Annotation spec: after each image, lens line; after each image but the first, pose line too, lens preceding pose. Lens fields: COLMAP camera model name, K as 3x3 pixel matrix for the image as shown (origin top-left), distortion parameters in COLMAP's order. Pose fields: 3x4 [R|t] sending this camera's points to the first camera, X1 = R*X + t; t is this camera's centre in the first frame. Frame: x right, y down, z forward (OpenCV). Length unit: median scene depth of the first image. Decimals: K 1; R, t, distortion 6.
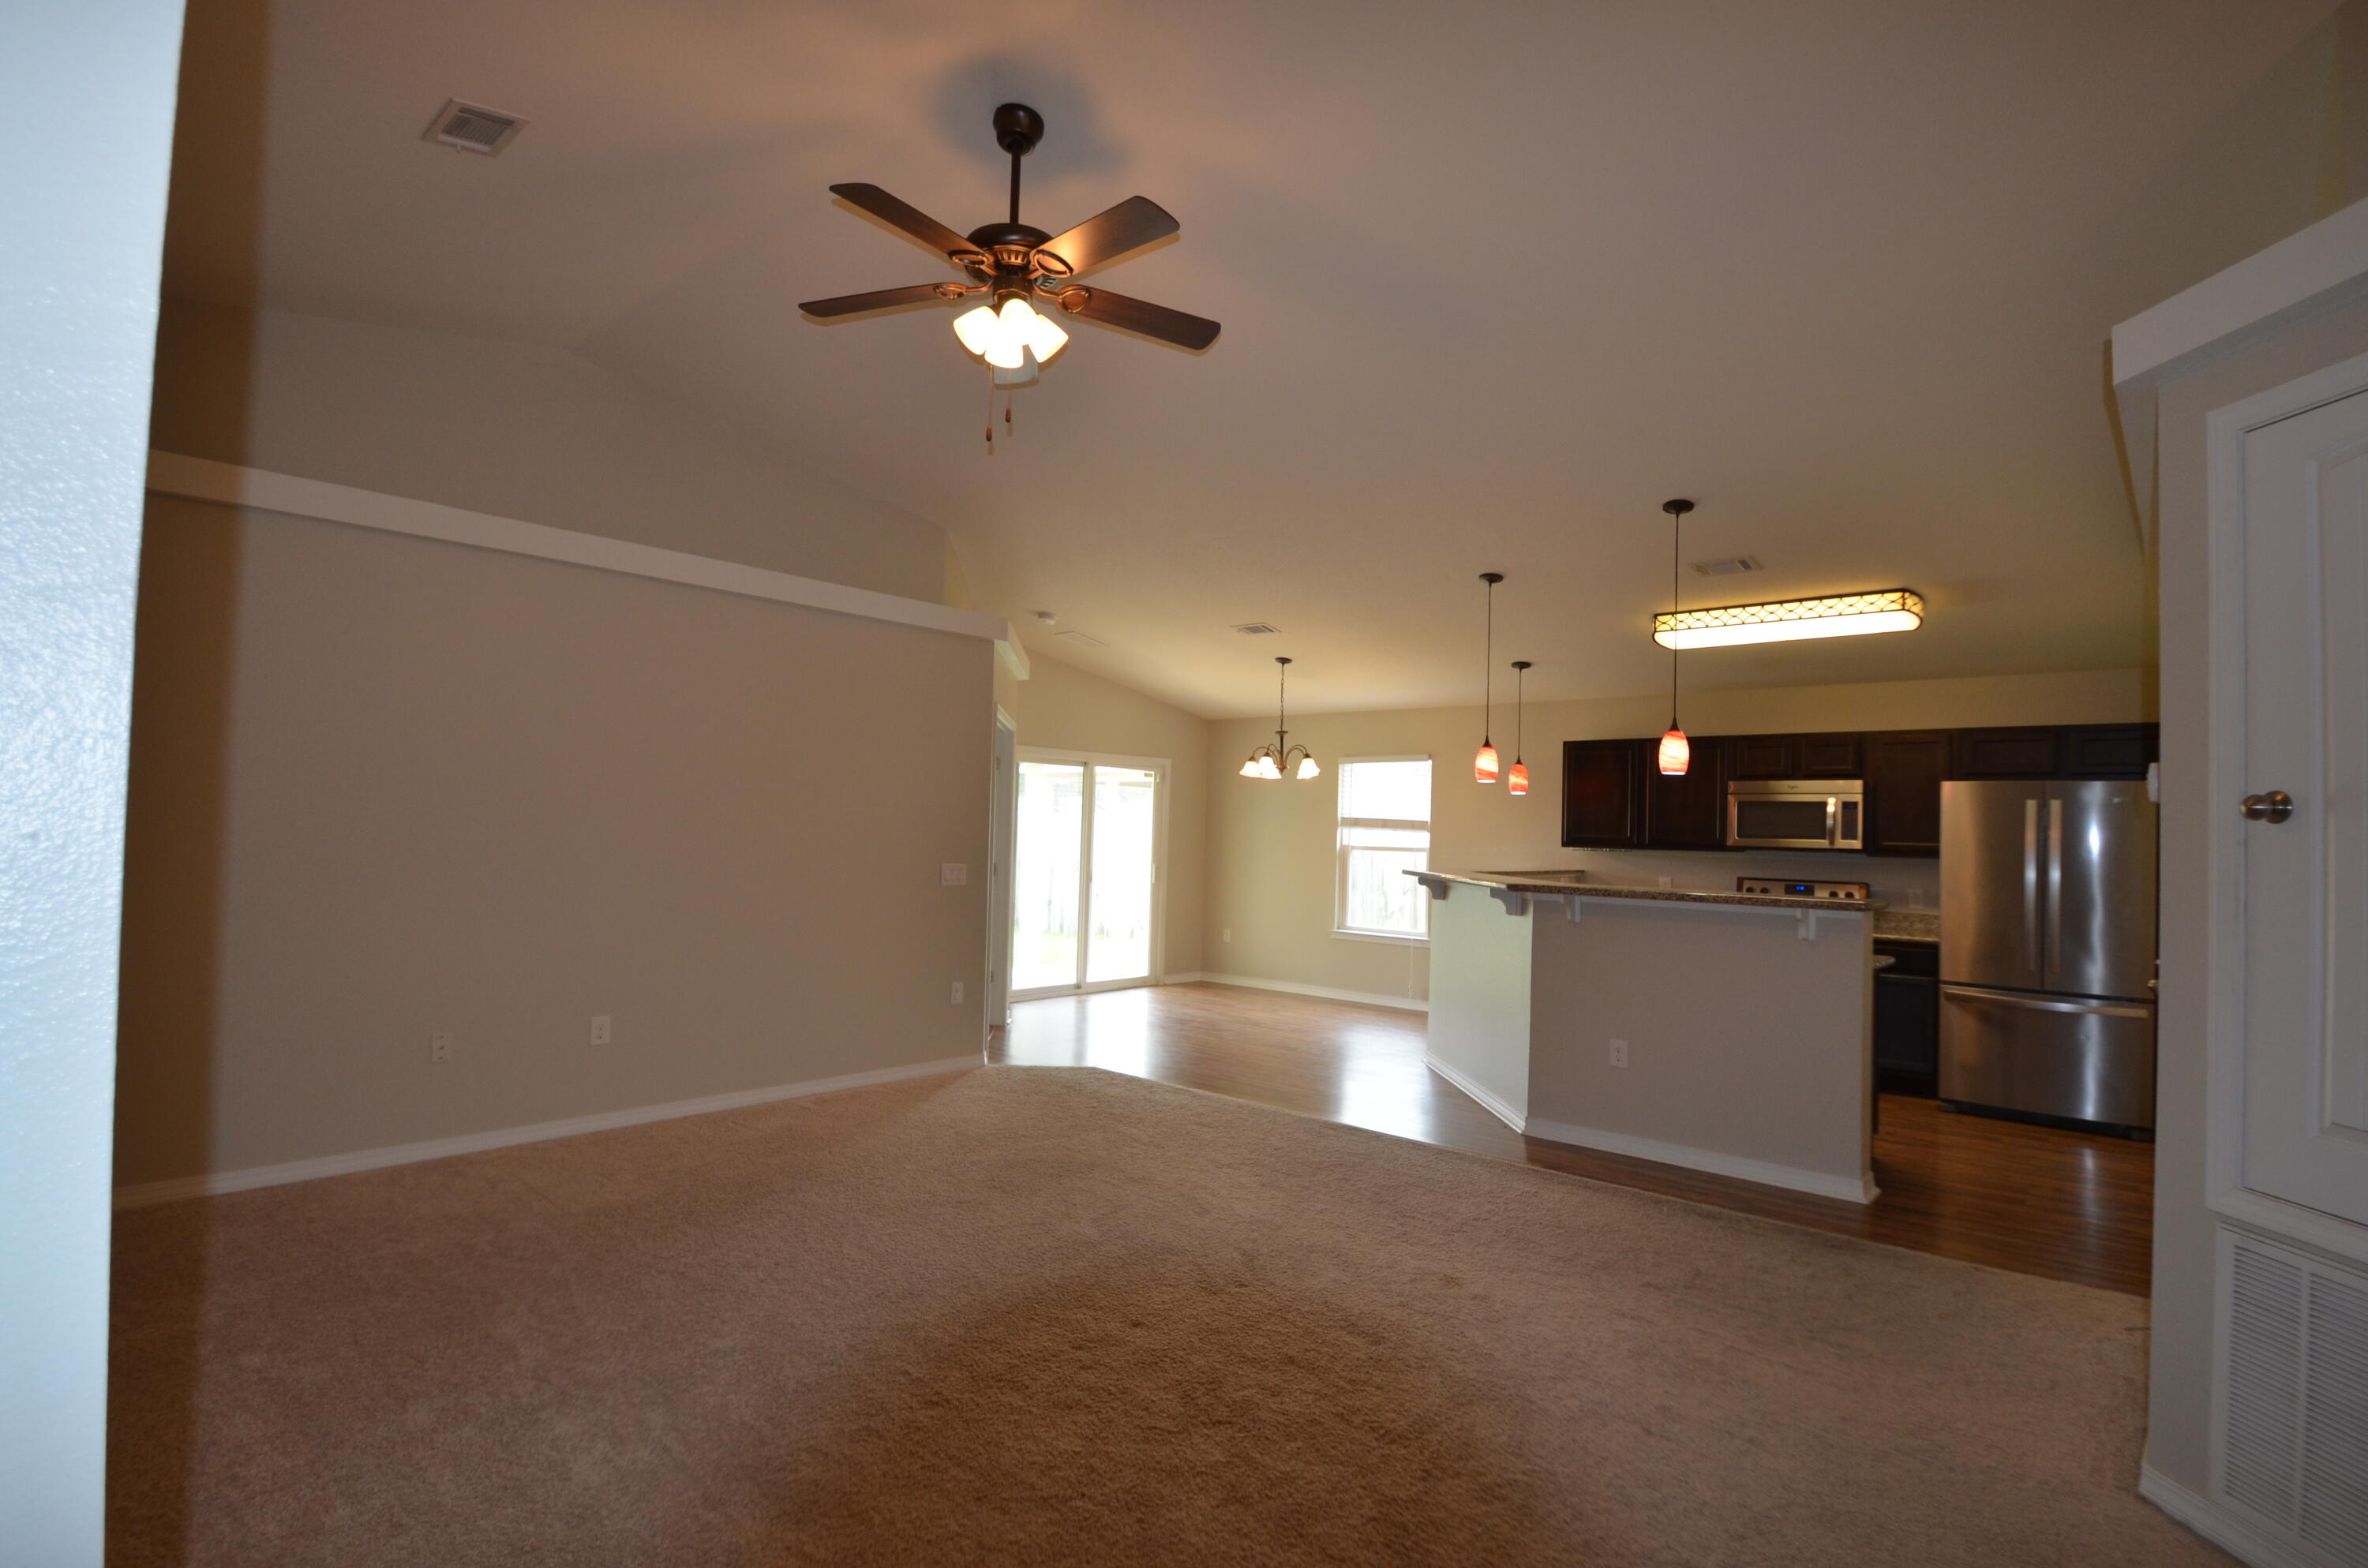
lens RADIAL K [[1151.2, 0, 1184.0], [0, 1151.2, 784.0], [0, 0, 1]] dist [-0.011486, -0.000400]
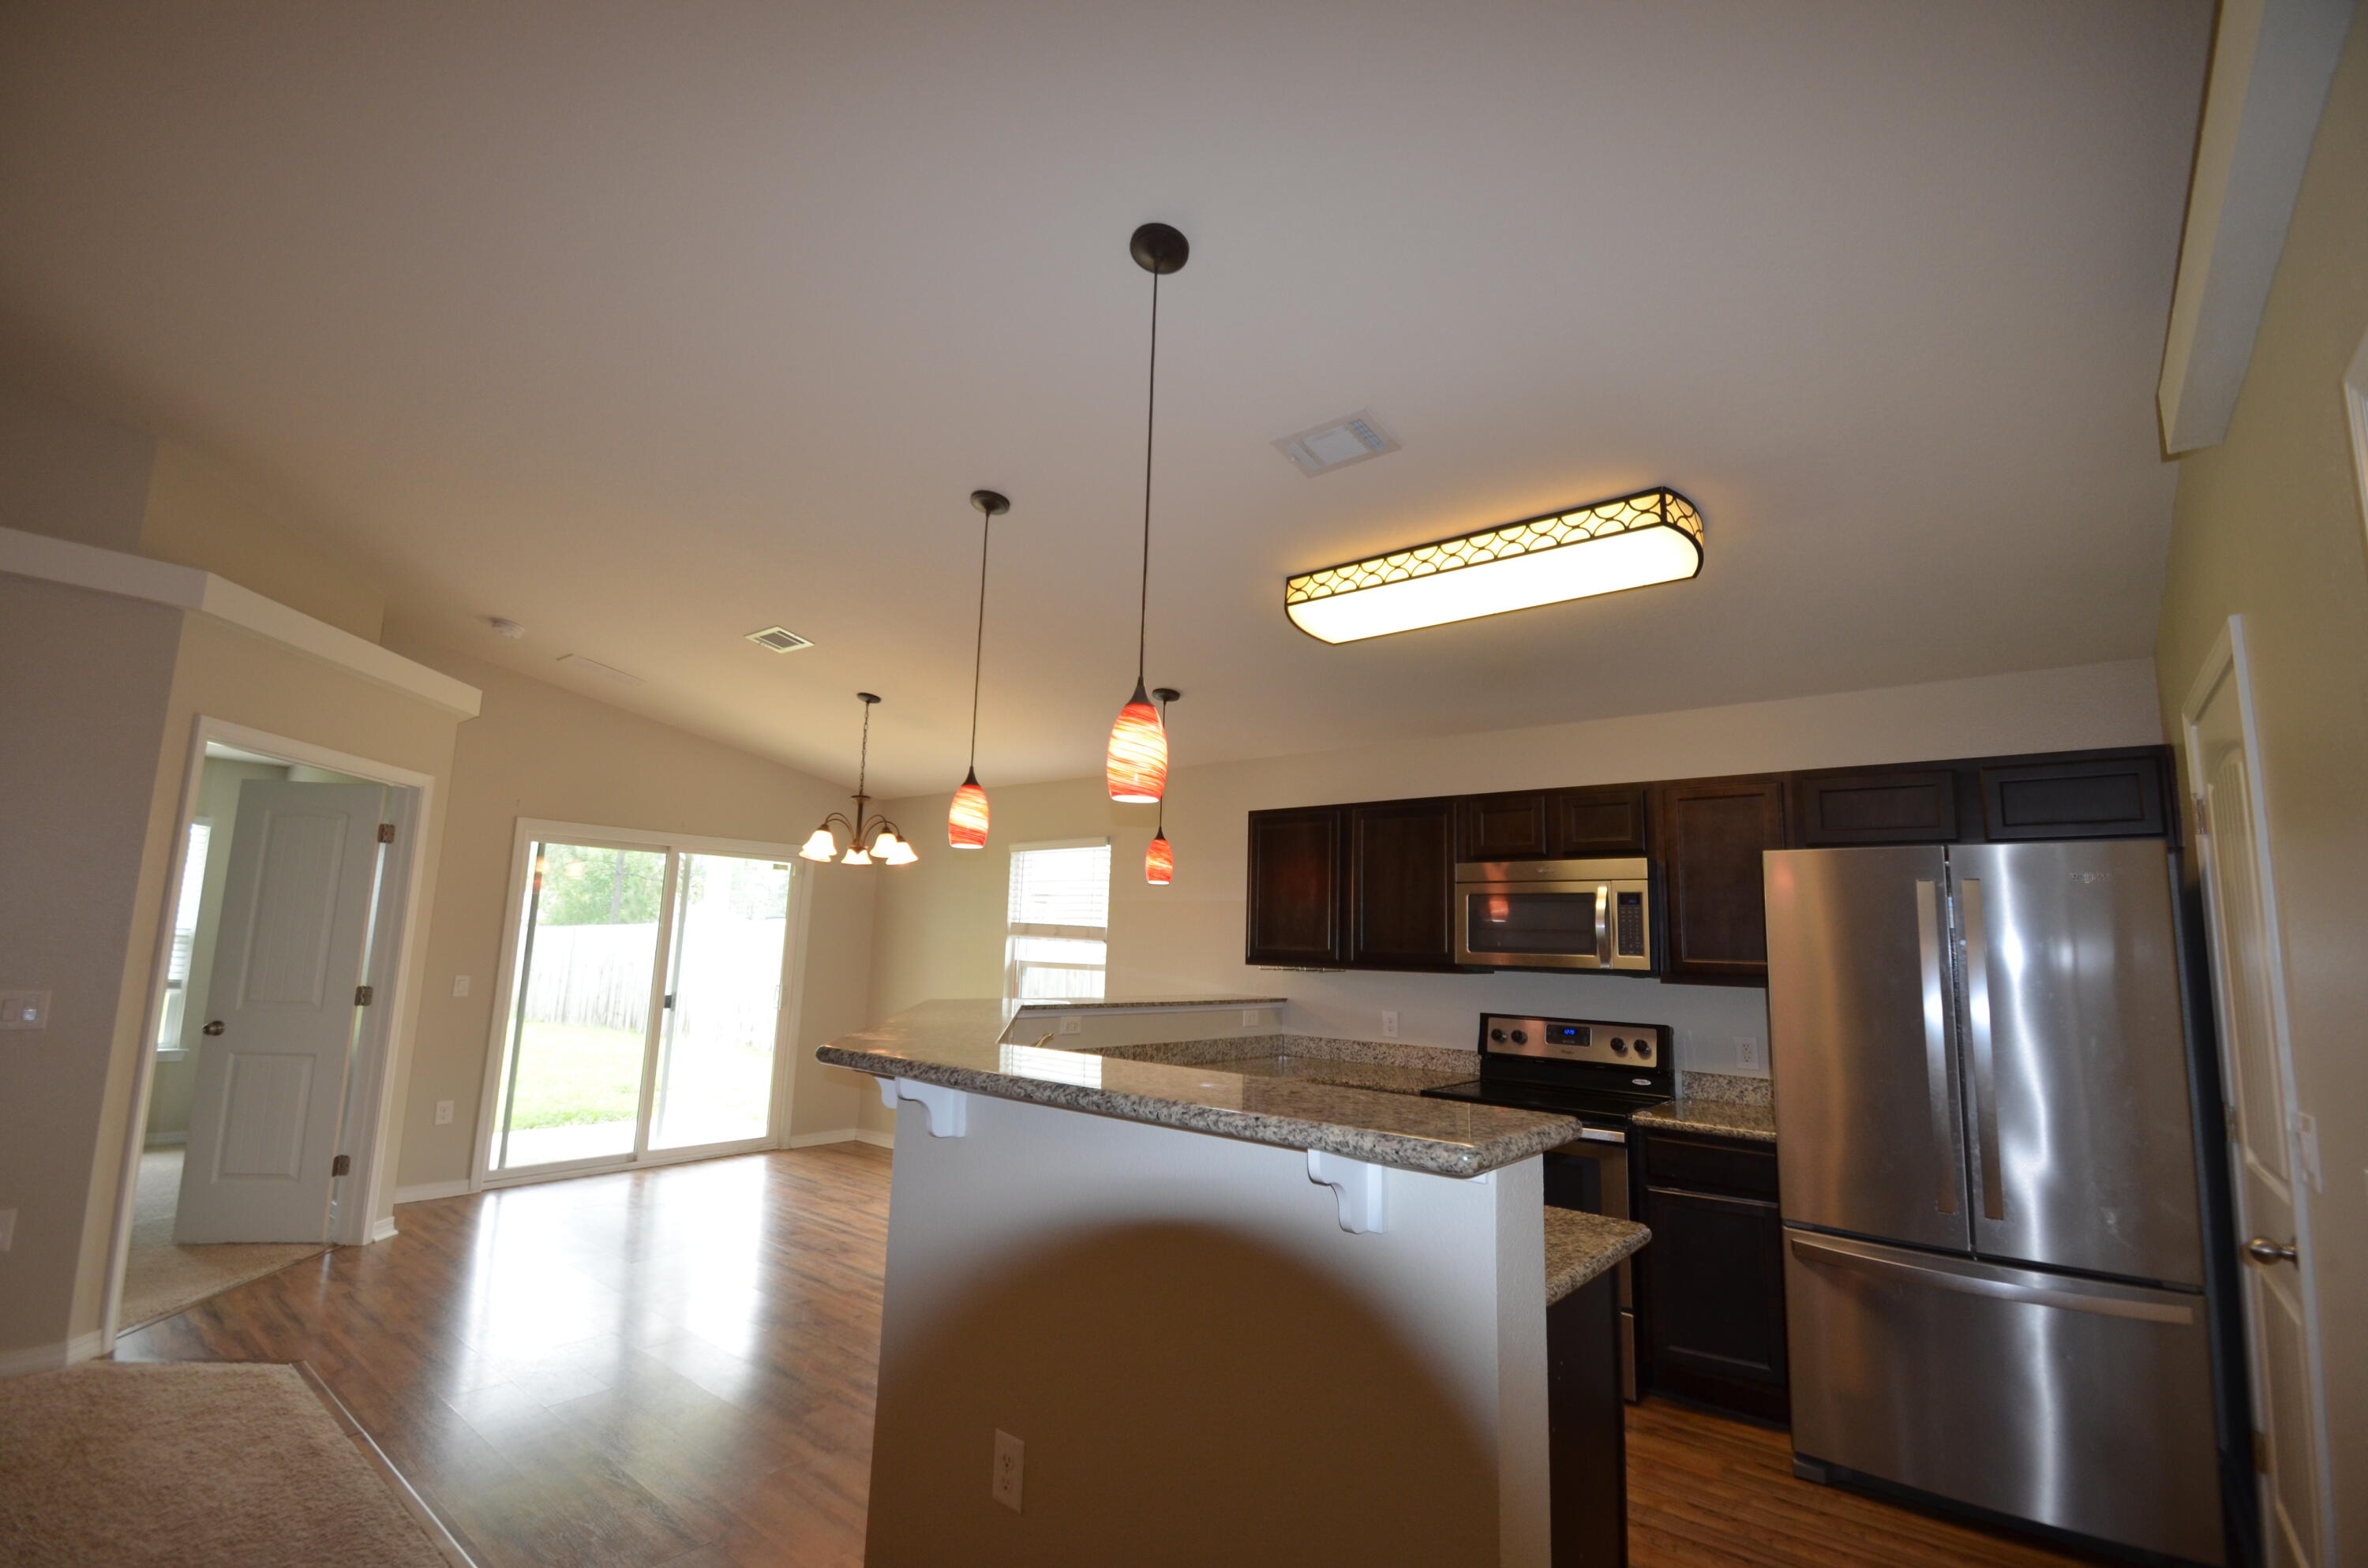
lens RADIAL K [[1036.5, 0, 1184.0], [0, 1036.5, 784.0], [0, 0, 1]] dist [0.016725, -0.014483]
pose [[0.999412, 0.008743, 0.033147, 0.285651], [-0.004908, 0.993462, -0.114055, 0.019873], [-0.033927, 0.113826, 0.992921, 0.395009]]
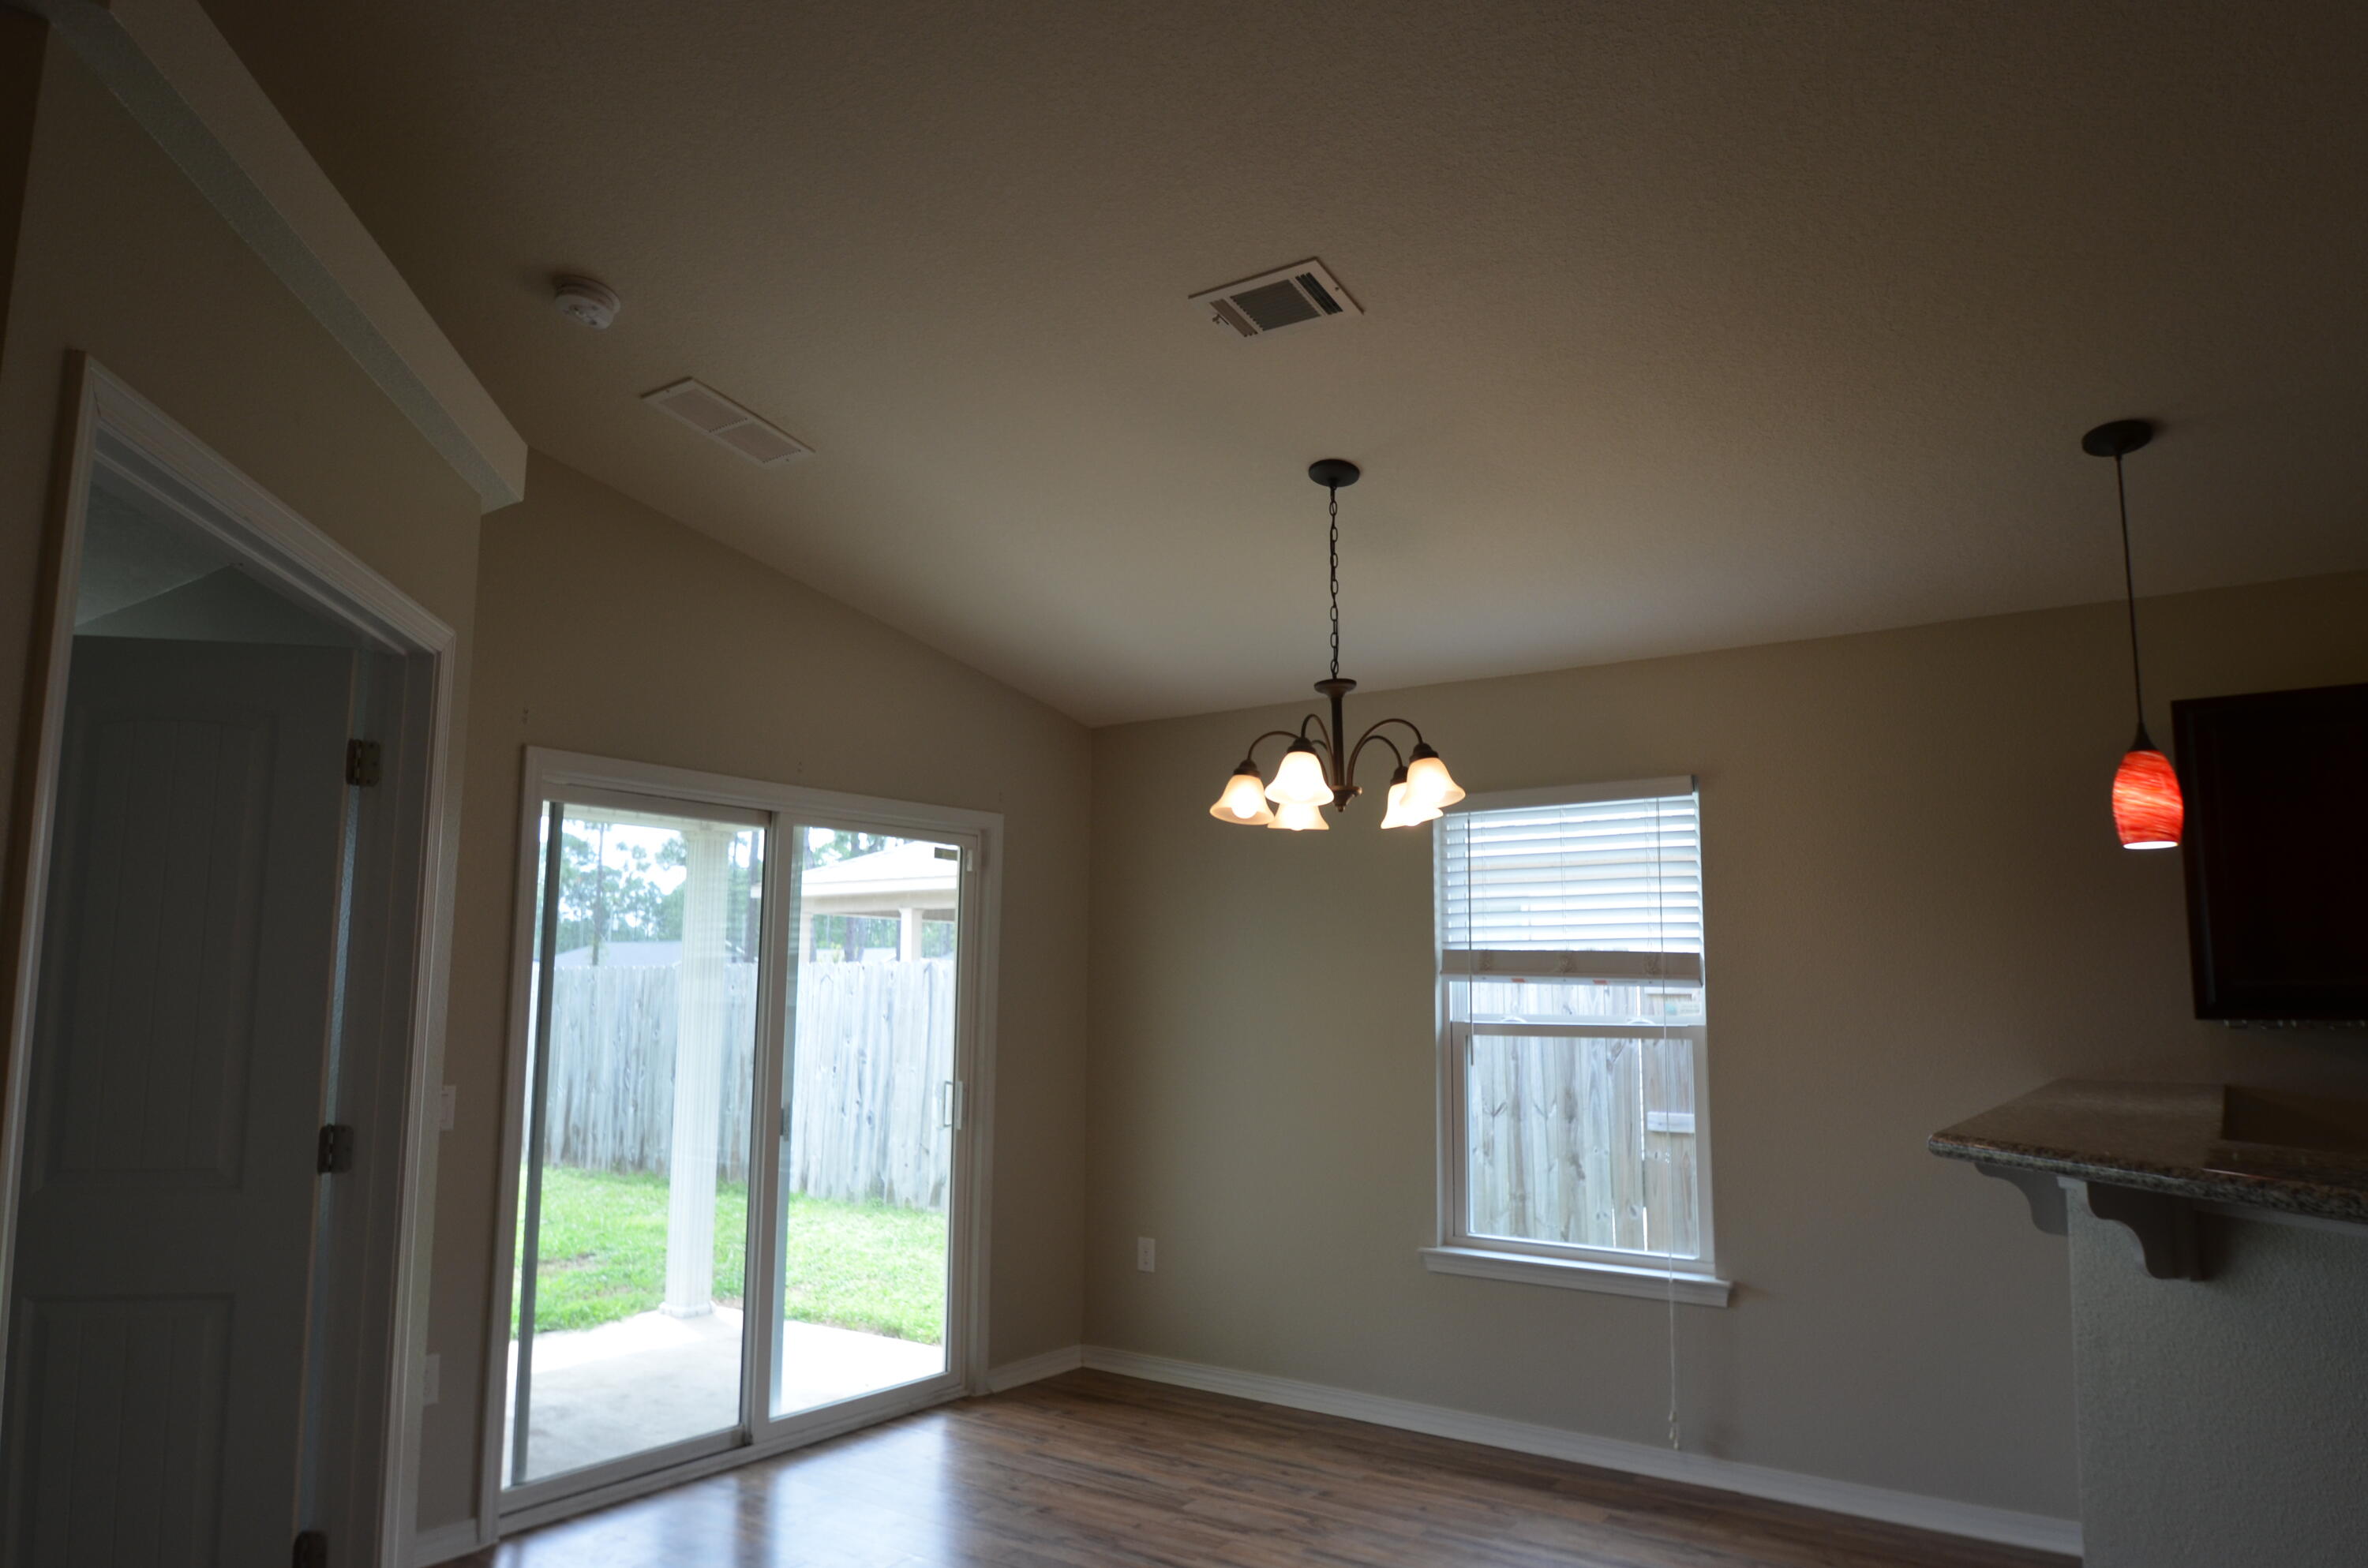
lens RADIAL K [[1481.2, 0, 1184.0], [0, 1481.2, 784.0], [0, 0, 1]] dist [-0.028585, 0.000115]
pose [[0.995001, -0.006252, 0.099670, 0.000159], [0.015939, 0.995187, -0.096693, 0.025189], [-0.098585, 0.097798, 0.990311, 0.645404]]
